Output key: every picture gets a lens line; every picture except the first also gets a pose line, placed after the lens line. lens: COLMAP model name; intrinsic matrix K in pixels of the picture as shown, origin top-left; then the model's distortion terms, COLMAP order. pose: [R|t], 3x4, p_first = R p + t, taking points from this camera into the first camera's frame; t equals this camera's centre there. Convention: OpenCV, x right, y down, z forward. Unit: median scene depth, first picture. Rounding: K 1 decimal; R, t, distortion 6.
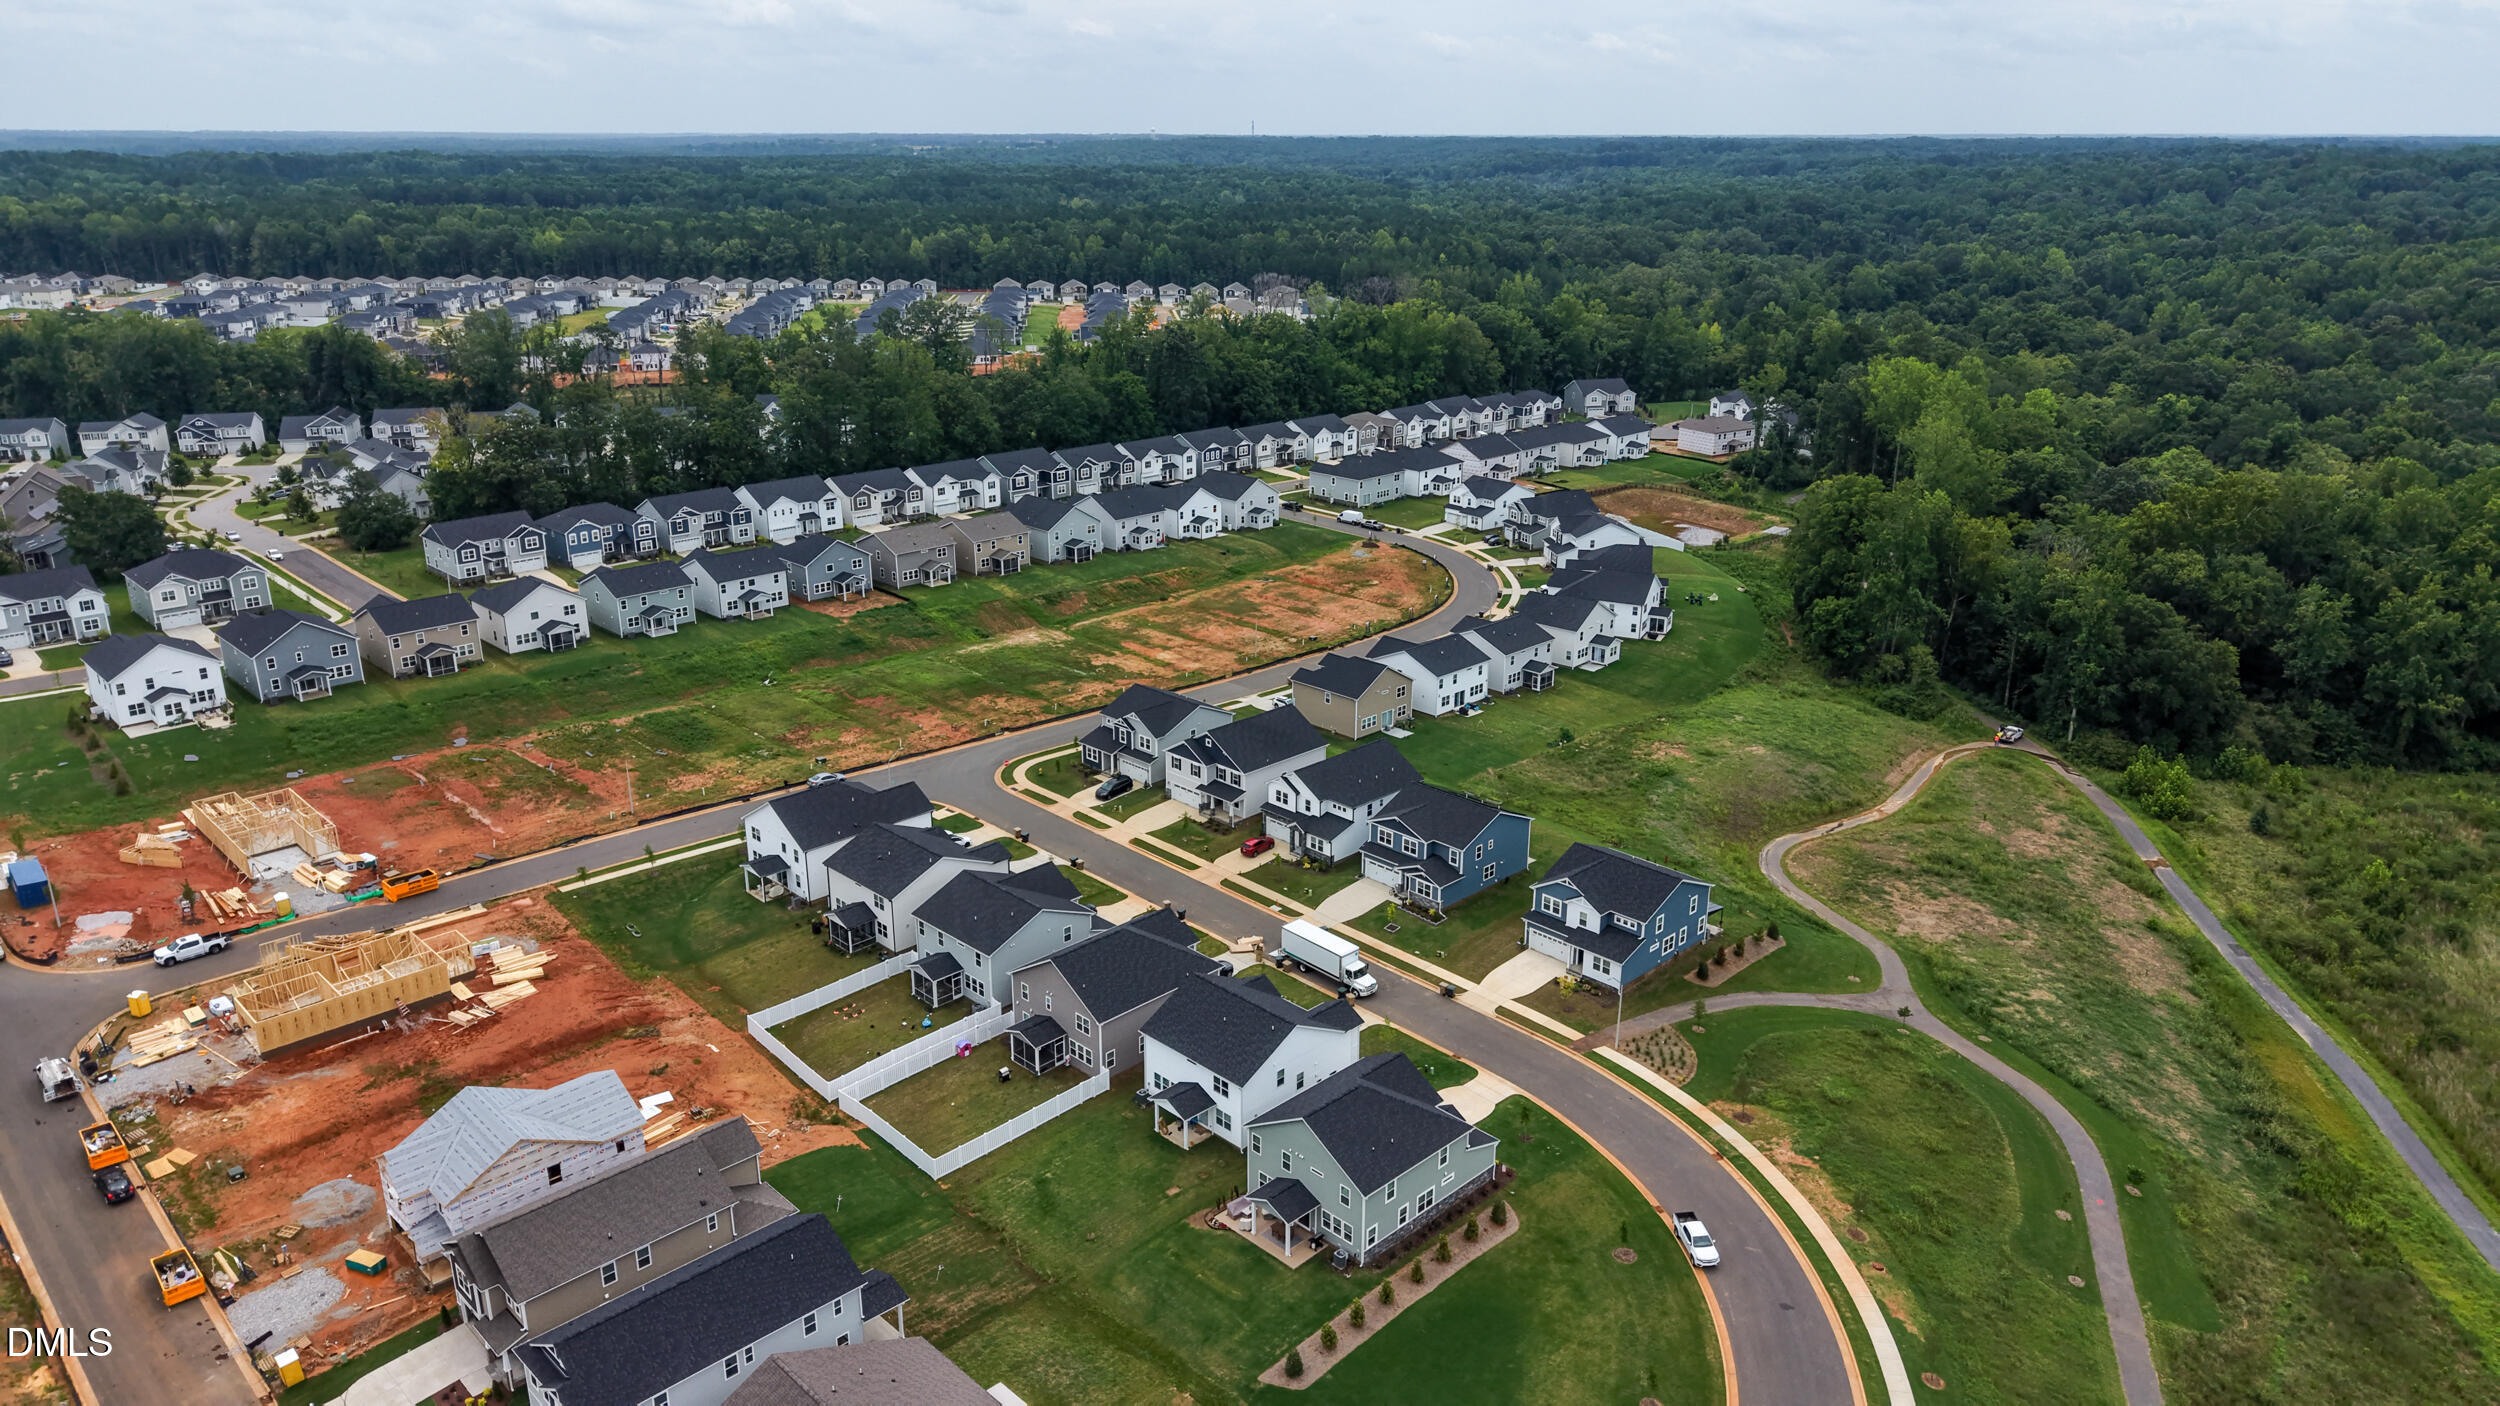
lens RADIAL K [[1669.0, 0, 1250.0], [0, 1669.0, 703.0], [0, 0, 1]] dist [0.037521, -0.043767]
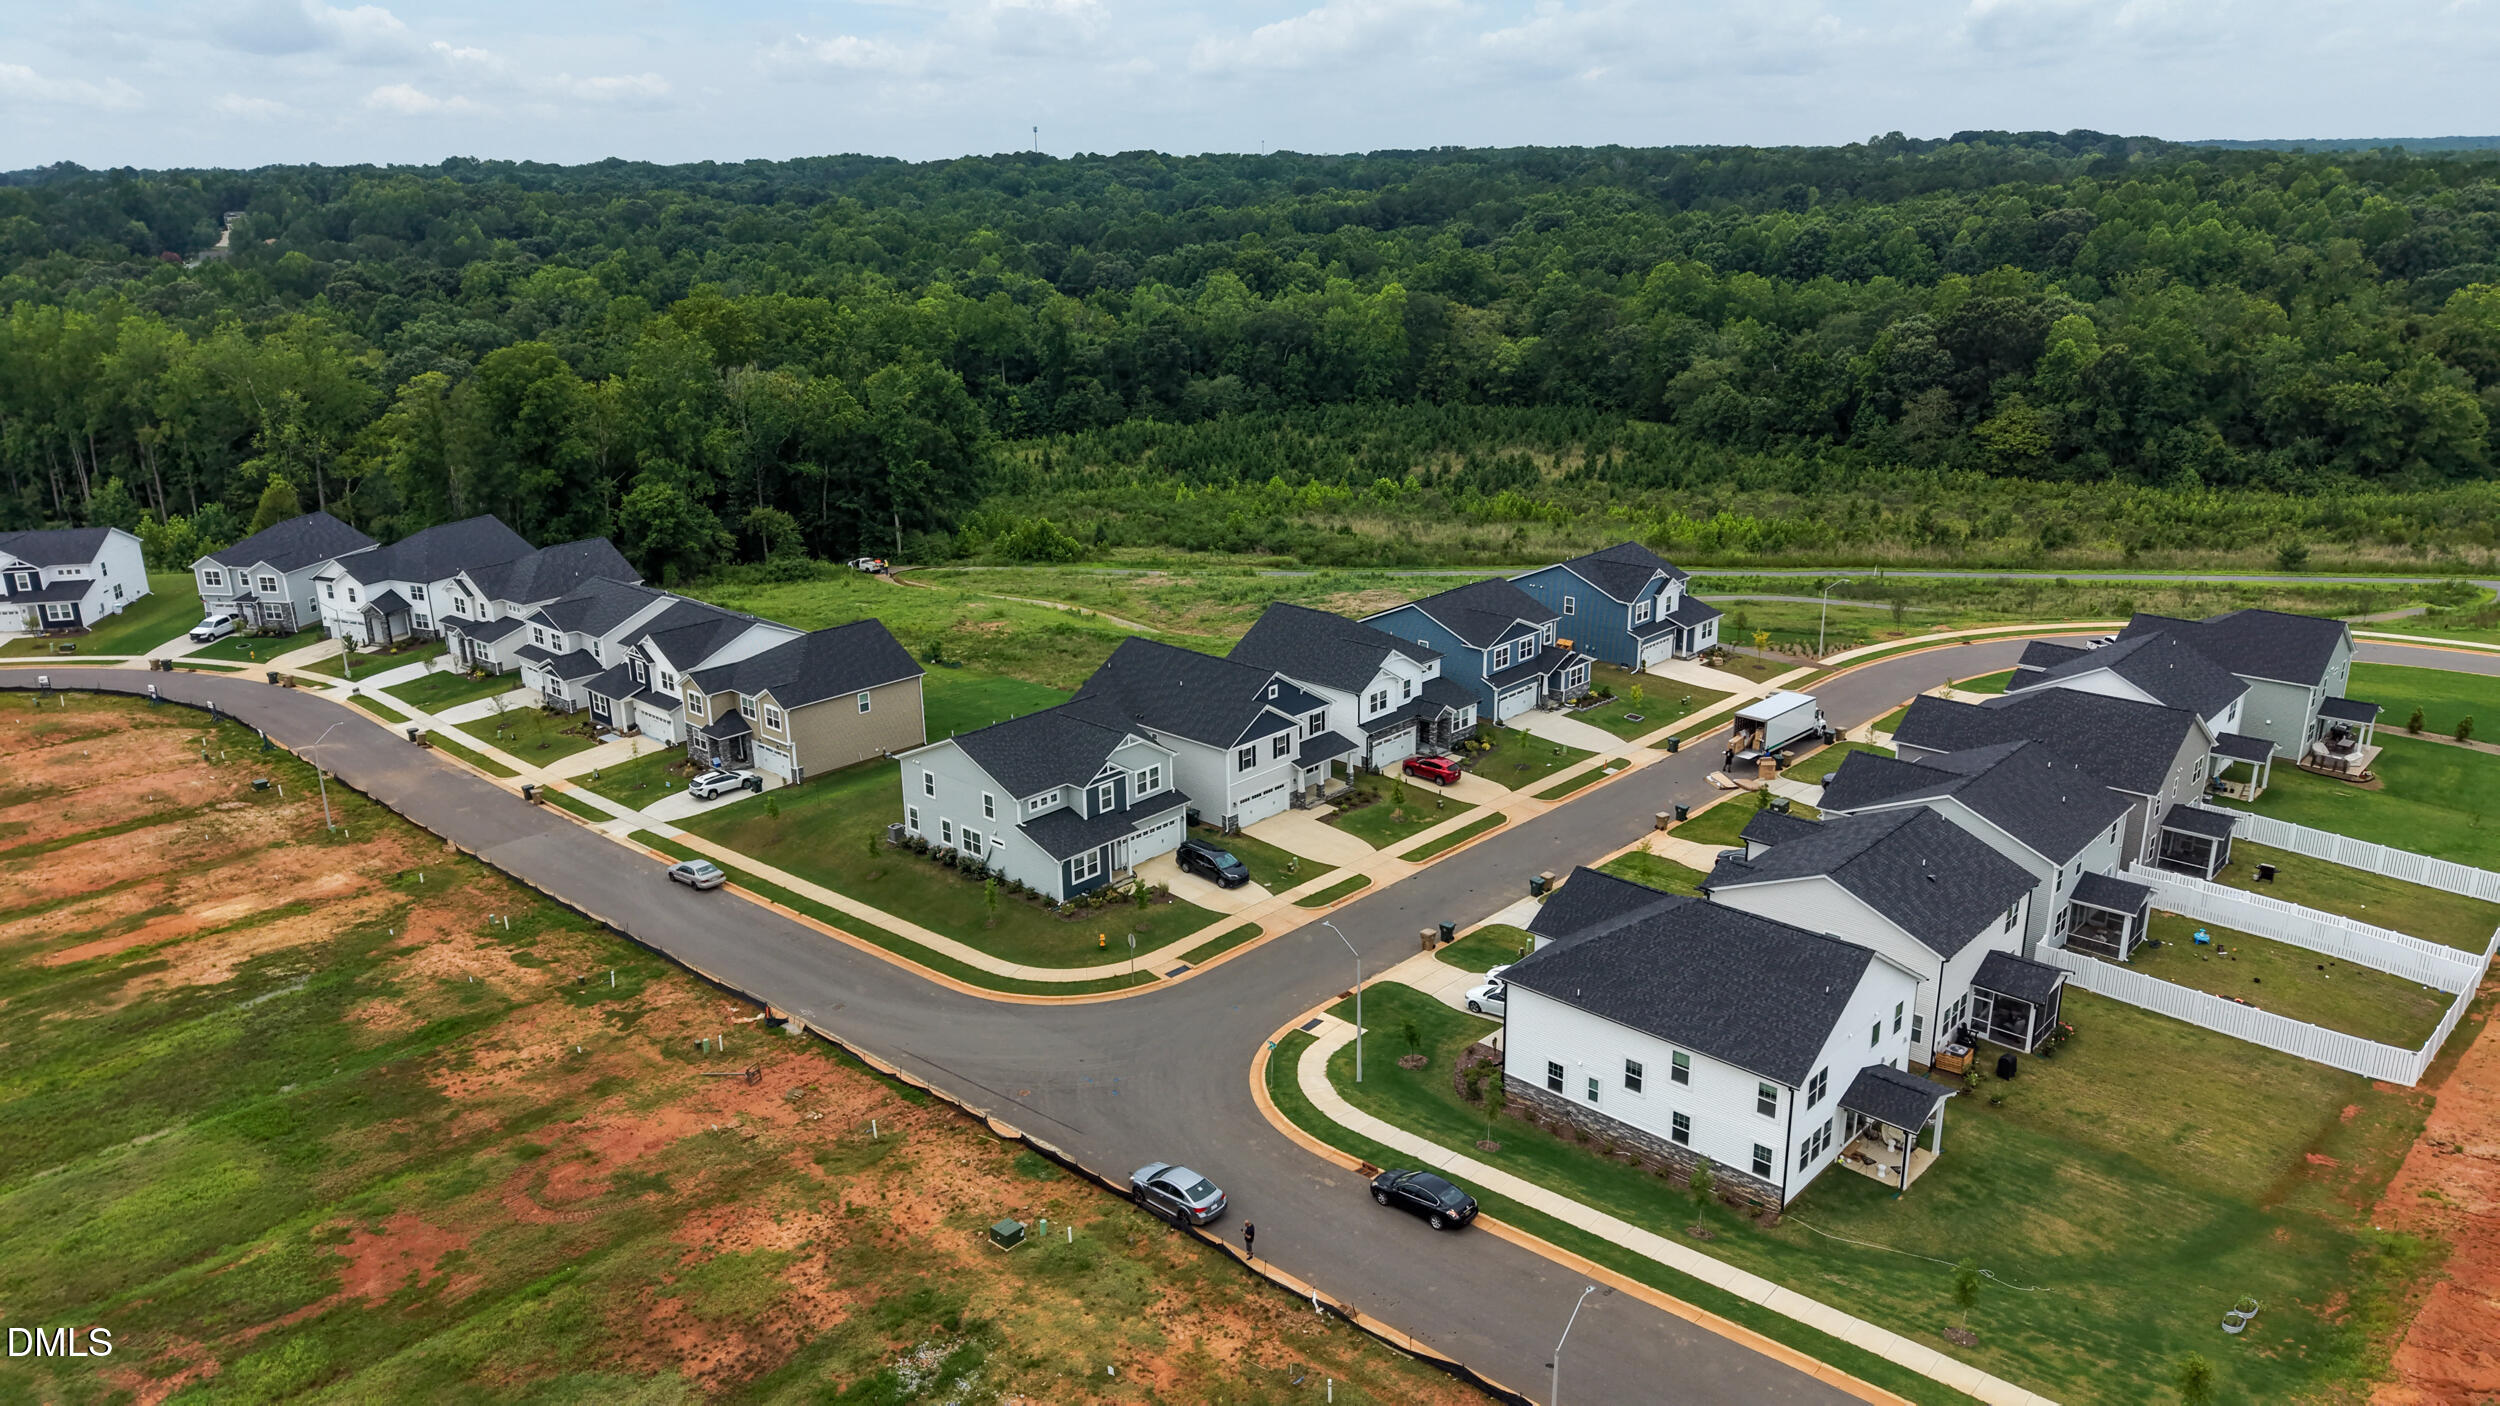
lens RADIAL K [[1681.5, 0, 1255.3], [0, 1681.5, 658.8], [0, 0, 1]] dist [0.067677, -0.101877]
pose [[-0.043941, -0.276053, 0.960138, -0.478147], [0.336616, 0.900777, 0.274391, -0.122100], [-0.940616, 0.335254, 0.053342, 0.801255]]
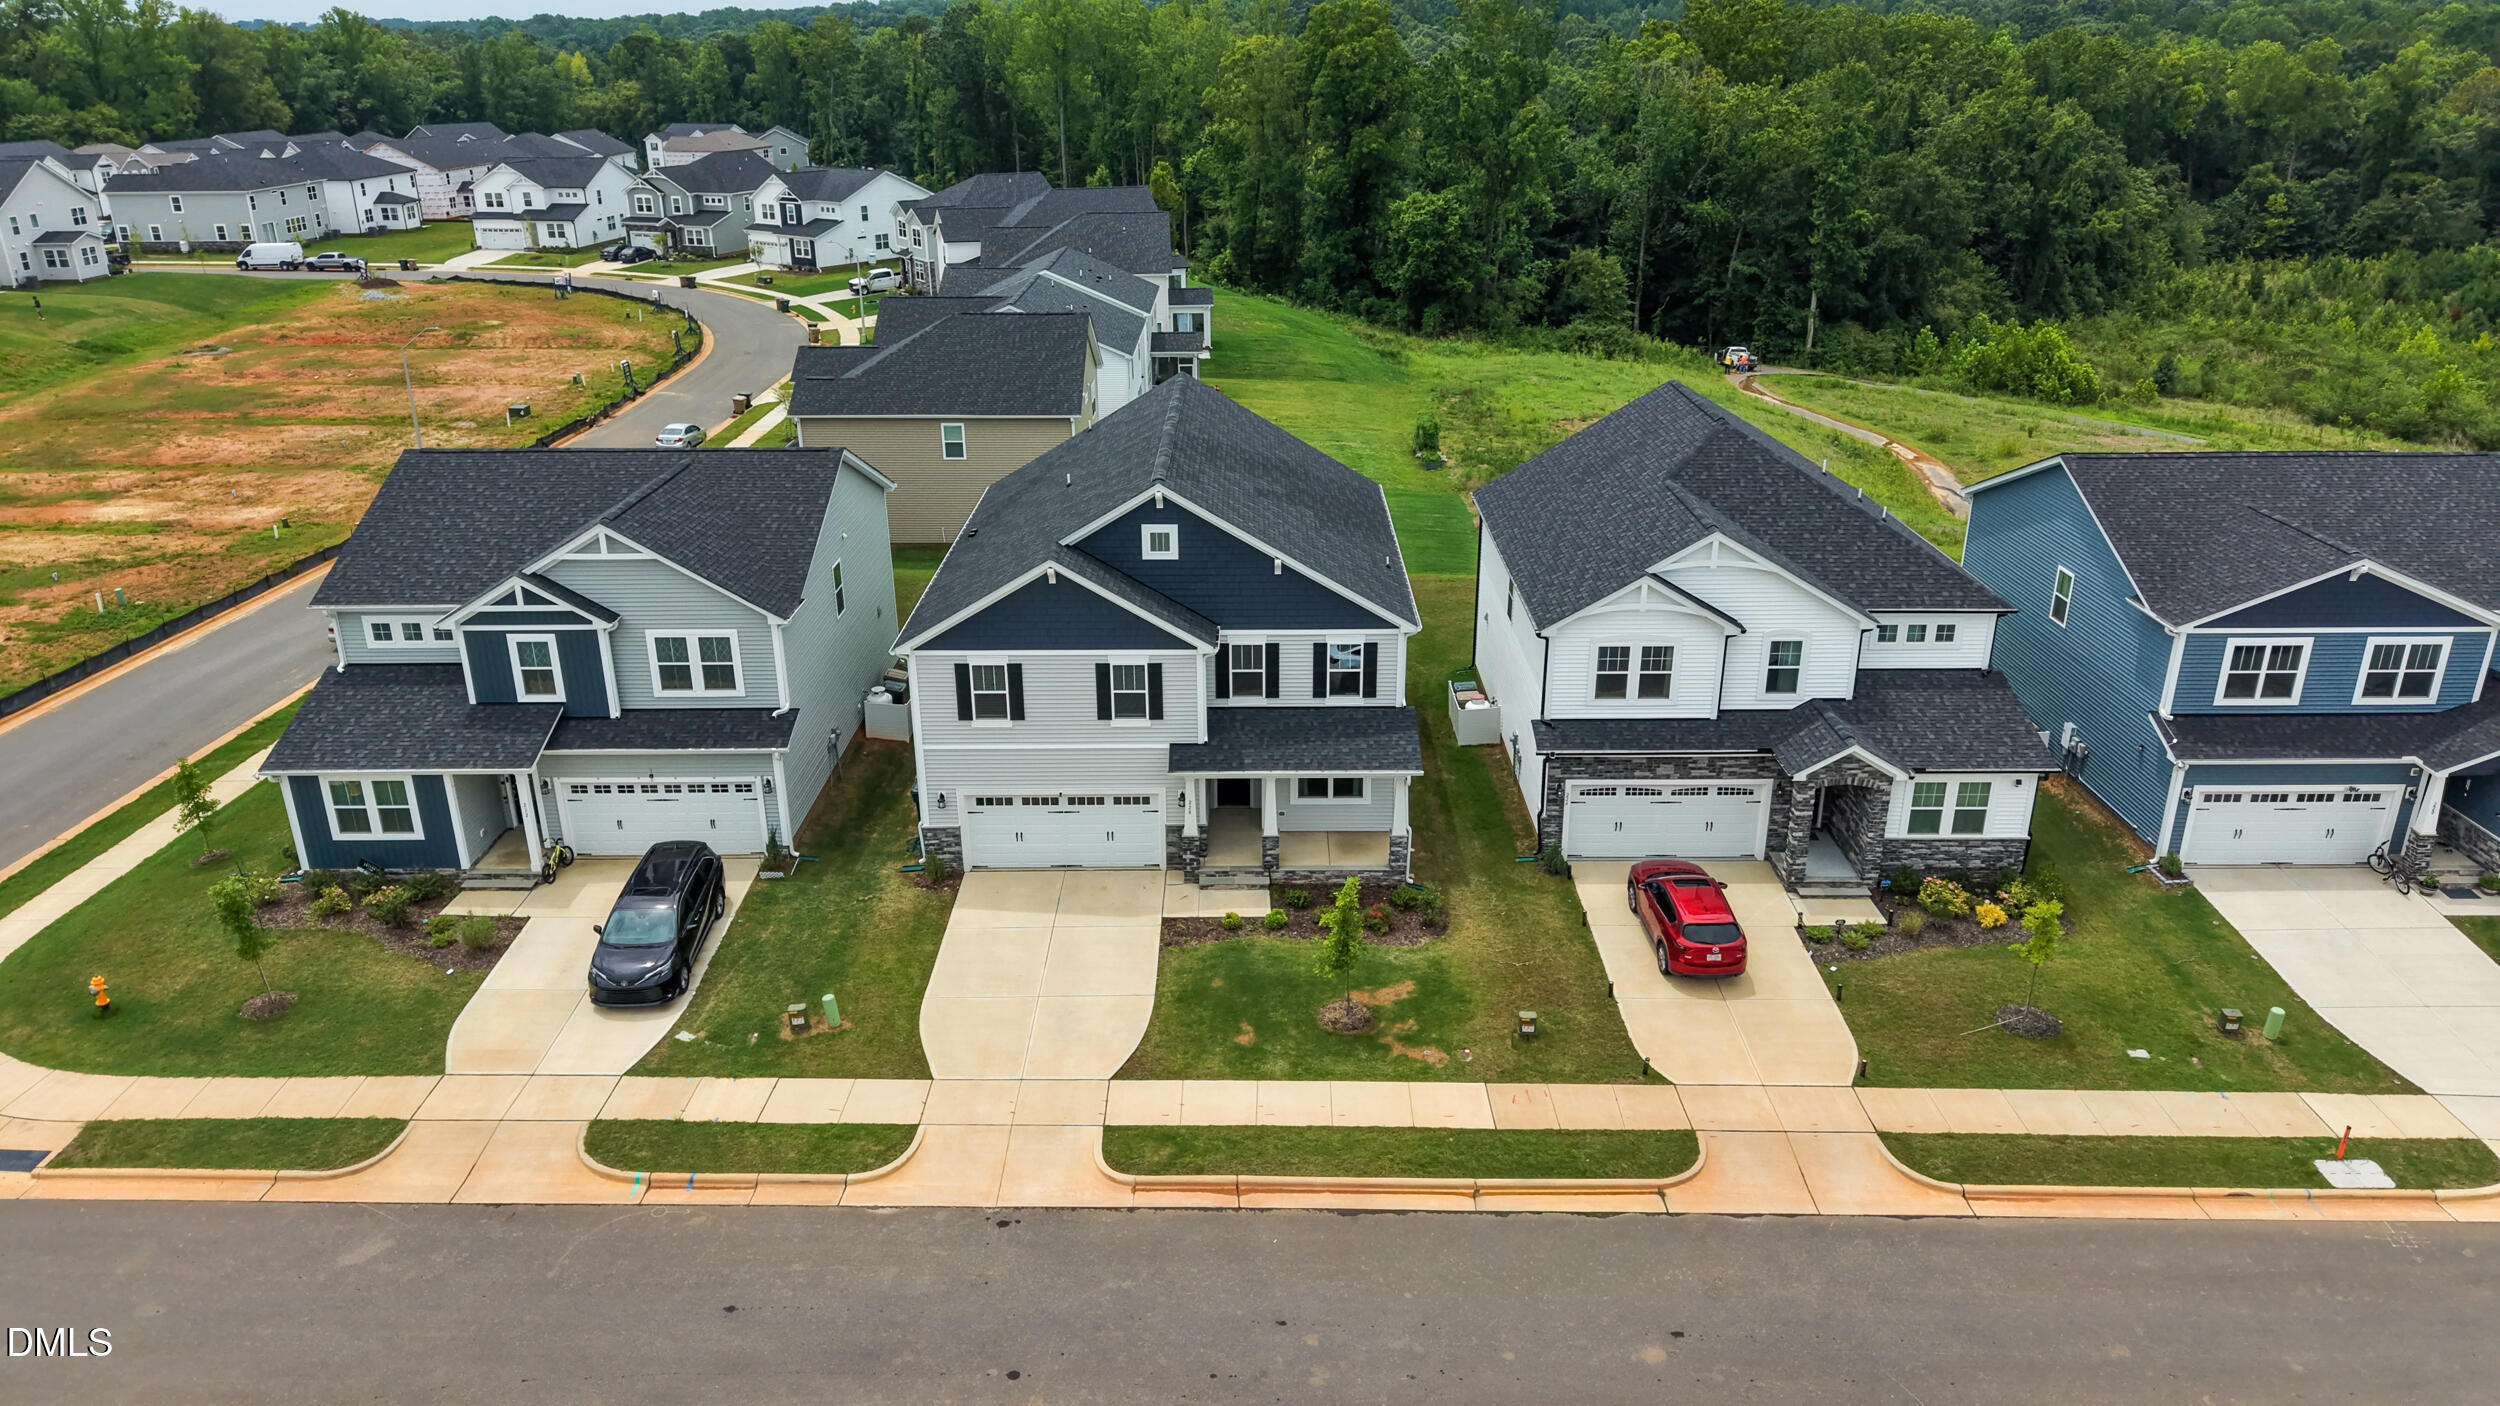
lens RADIAL K [[1669.0, 0, 1250.0], [0, 1669.0, 703.0], [0, 0, 1]] dist [0.037521, -0.043767]
pose [[0.705415, -0.266284, 0.656874, -0.129770], [0.237264, 0.961994, 0.135177, 0.014798], [-0.667904, 0.060497, 0.741785, 0.694057]]
